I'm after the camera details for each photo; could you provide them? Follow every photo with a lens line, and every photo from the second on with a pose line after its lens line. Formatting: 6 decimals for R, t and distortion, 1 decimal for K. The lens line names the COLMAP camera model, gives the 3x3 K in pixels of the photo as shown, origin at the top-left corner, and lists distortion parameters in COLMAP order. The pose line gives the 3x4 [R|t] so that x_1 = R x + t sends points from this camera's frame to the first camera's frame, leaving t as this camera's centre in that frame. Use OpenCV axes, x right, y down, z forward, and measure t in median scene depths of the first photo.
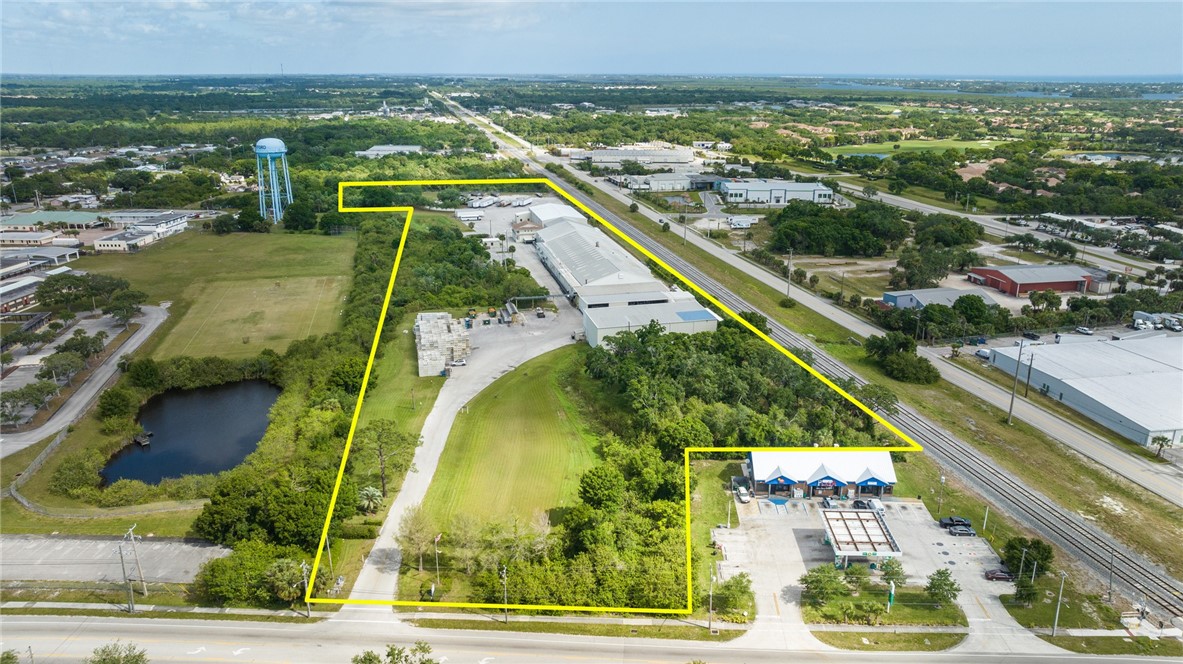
lens RADIAL K [[824.0, 0, 591.5], [0, 824.0, 332.0], [0, 0, 1]] dist [-0.037788, 0.028433]
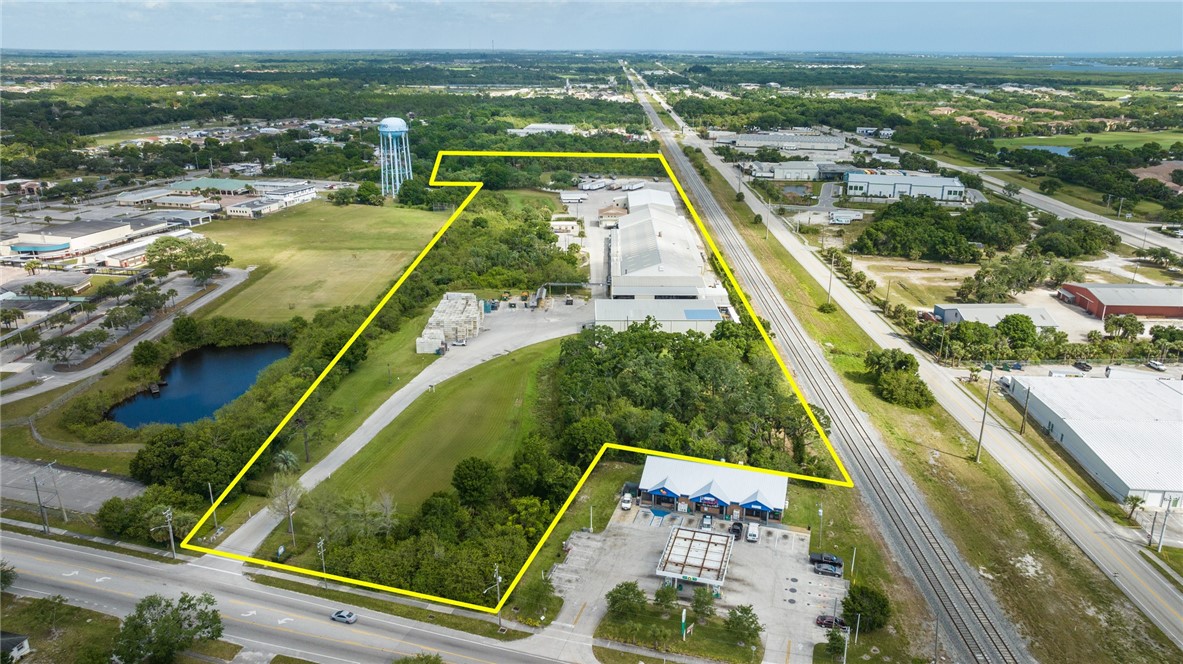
lens RADIAL K [[824.0, 0, 591.5], [0, 824.0, 332.0], [0, 0, 1]] dist [-0.037788, 0.028433]
pose [[0.970813, 0.079688, -0.226212, 0.192578], [-0.073792, 0.996680, 0.034413, -0.020172], [0.228203, -0.016716, 0.973470, 0.015167]]
